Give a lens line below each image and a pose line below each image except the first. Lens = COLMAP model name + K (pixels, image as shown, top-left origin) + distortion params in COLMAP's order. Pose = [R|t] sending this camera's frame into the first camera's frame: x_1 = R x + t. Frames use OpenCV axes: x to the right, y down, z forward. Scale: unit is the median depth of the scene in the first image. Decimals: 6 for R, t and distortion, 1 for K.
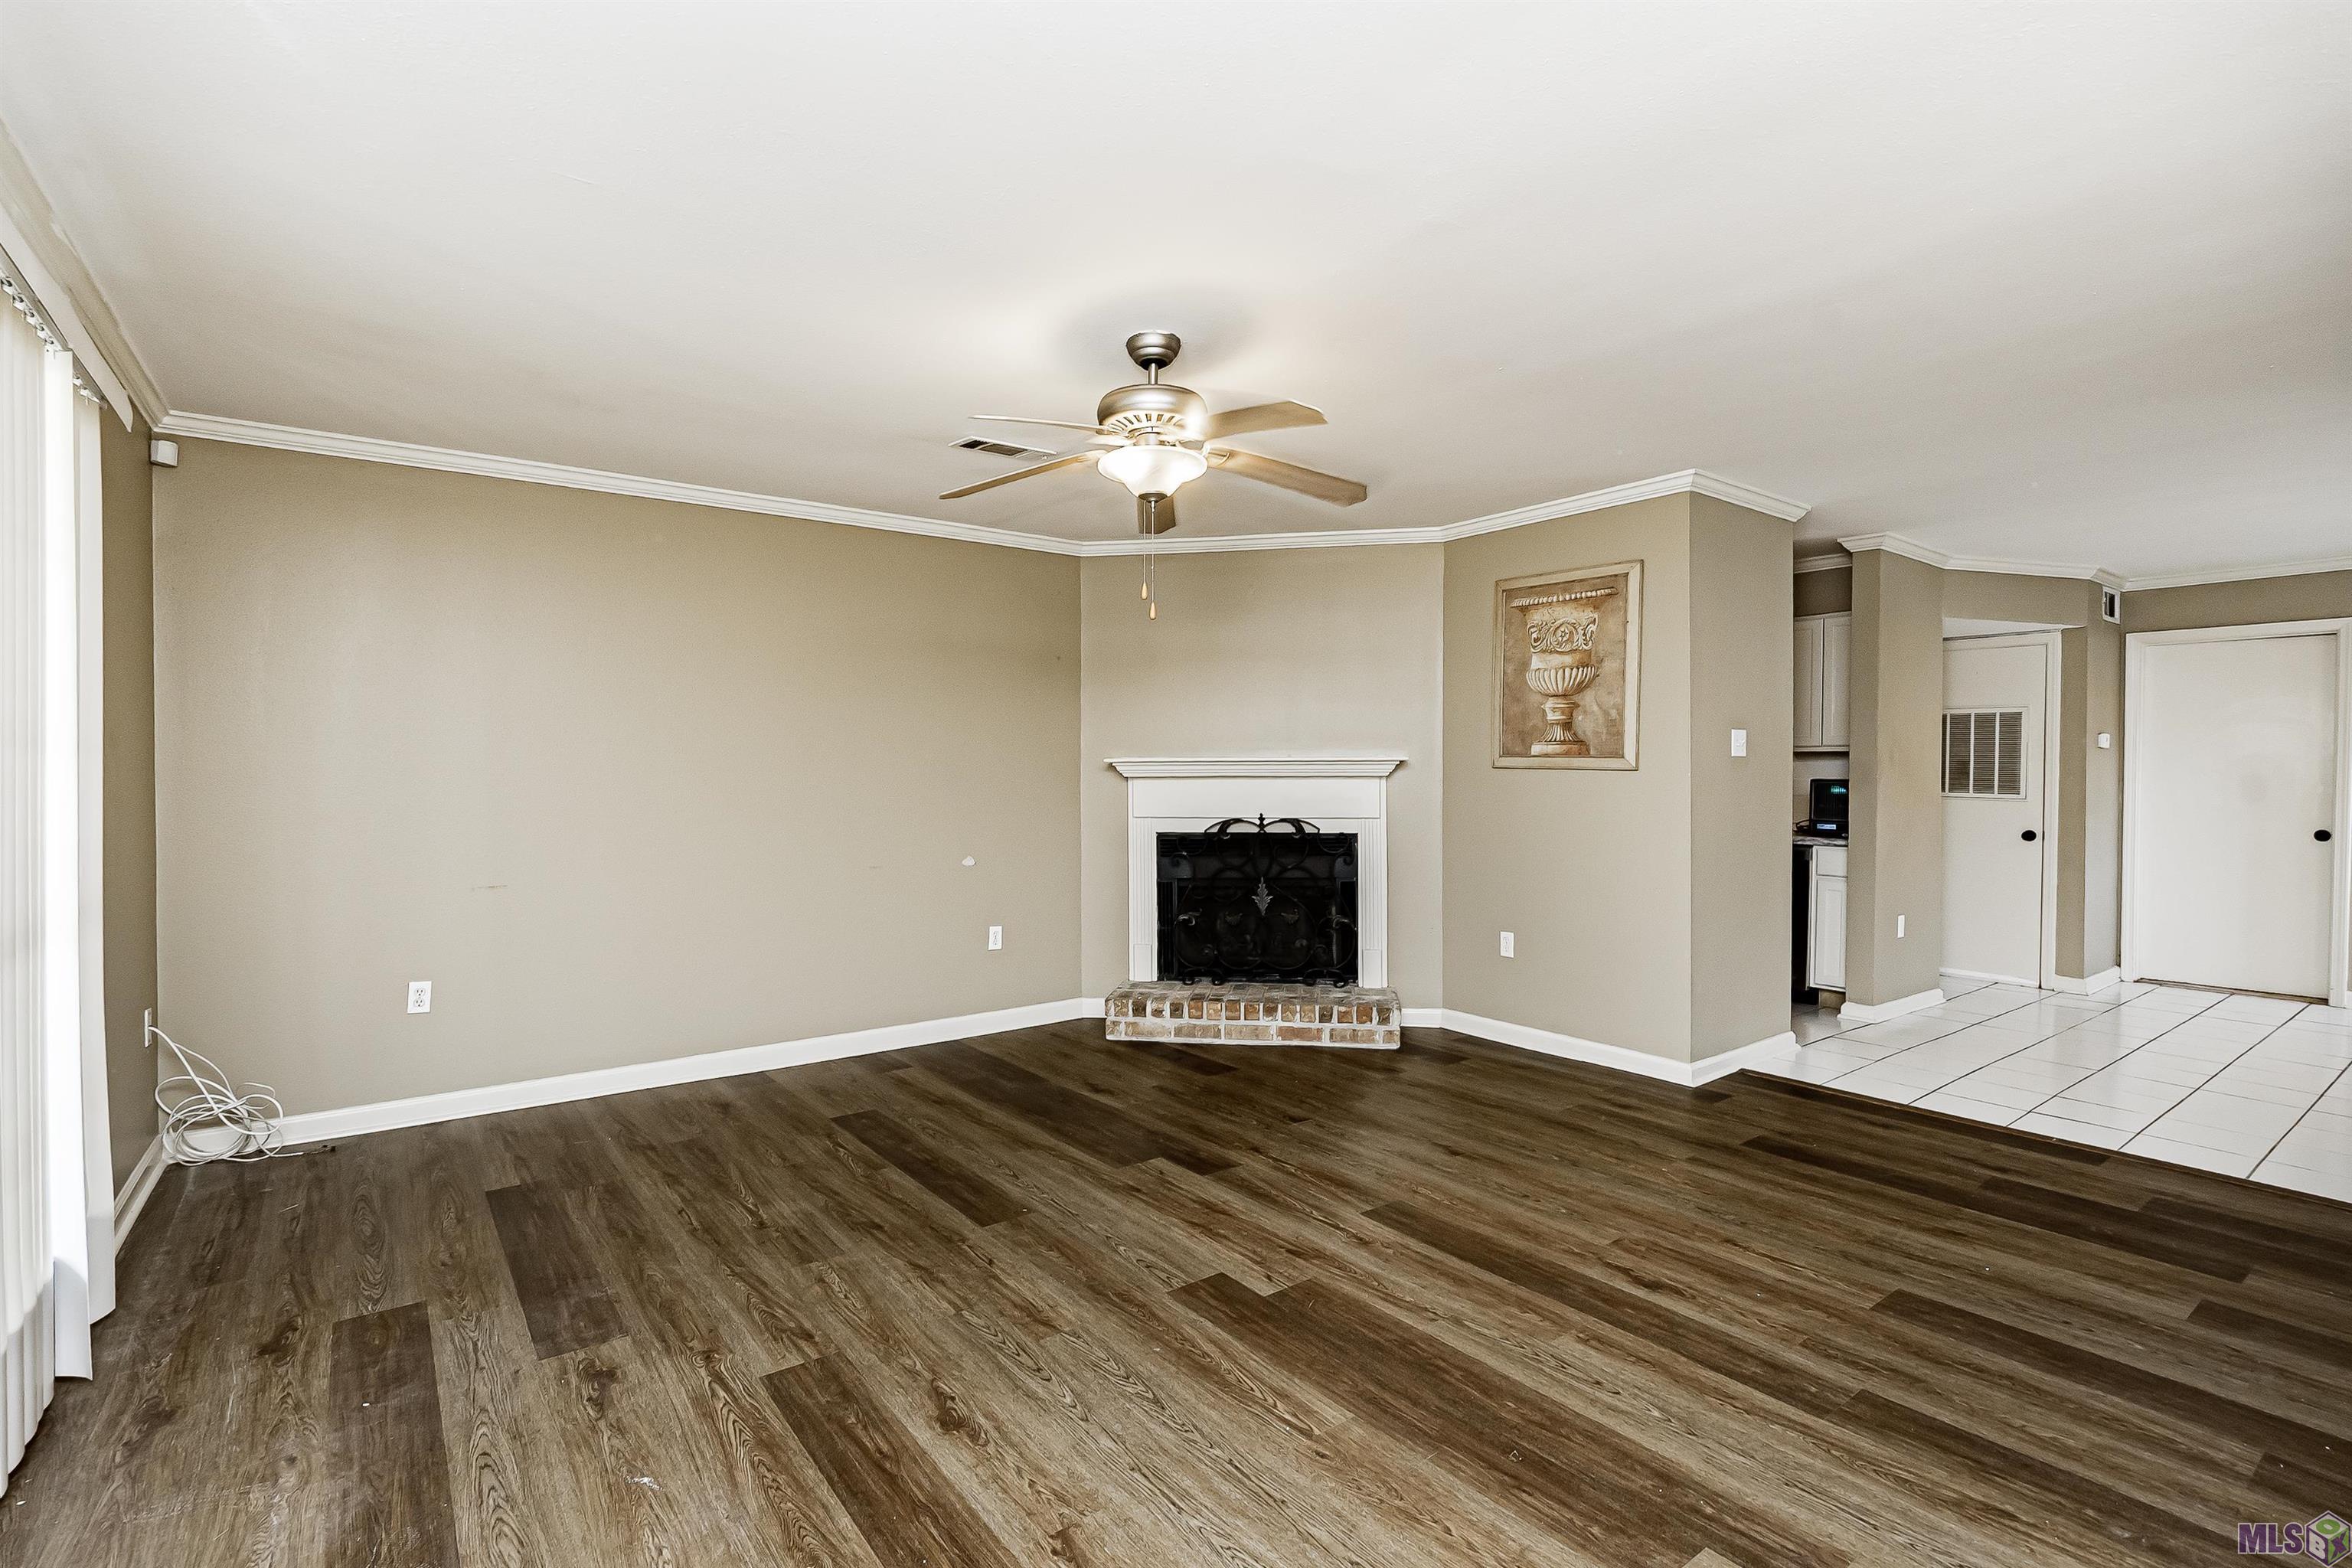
lens RADIAL K [[1063.2, 0, 1160.0], [0, 1063.2, 783.3], [0, 0, 1]] dist [-0.000942, 0.000326]
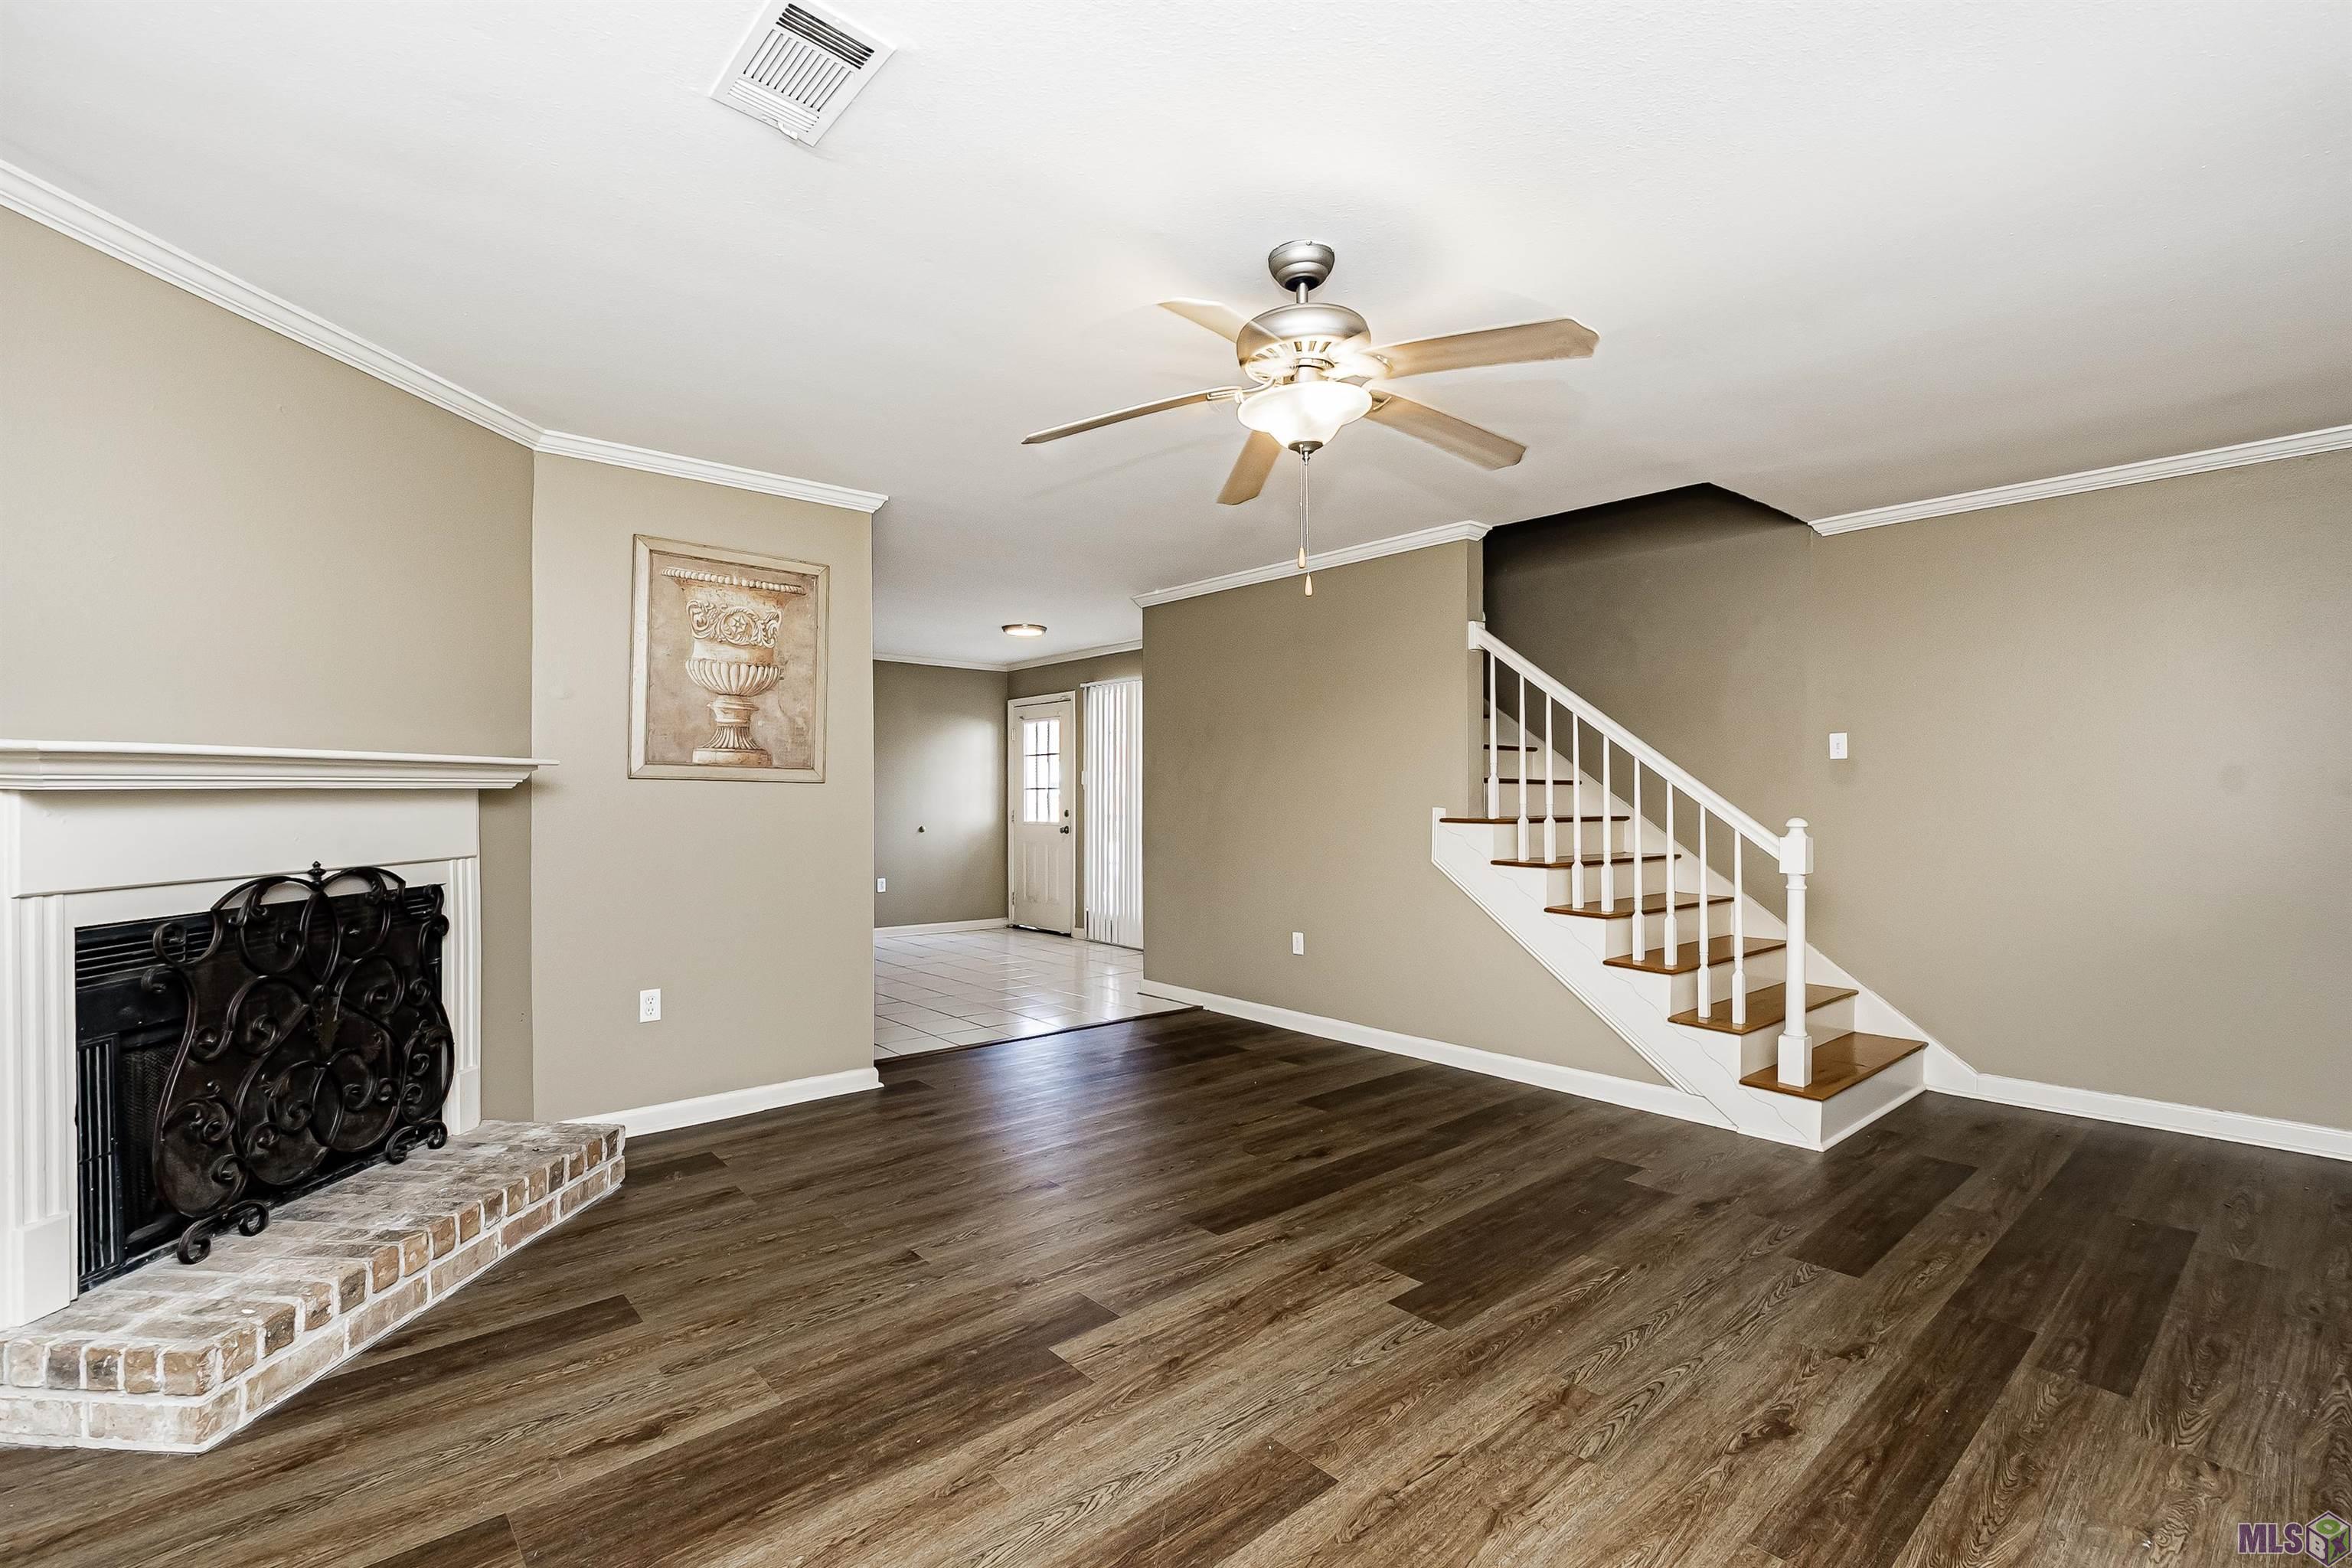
lens RADIAL K [[1063.2, 0, 1163.4], [0, 1063.2, 795.2], [0, 0, 1]] dist [-0.000942, 0.000326]
pose [[-0.070989, -0.004462, 0.997467, -0.527514], [0.007568, 0.999959, 0.005012, -0.003718], [-0.997448, 0.007904, -0.070953, 0.753137]]
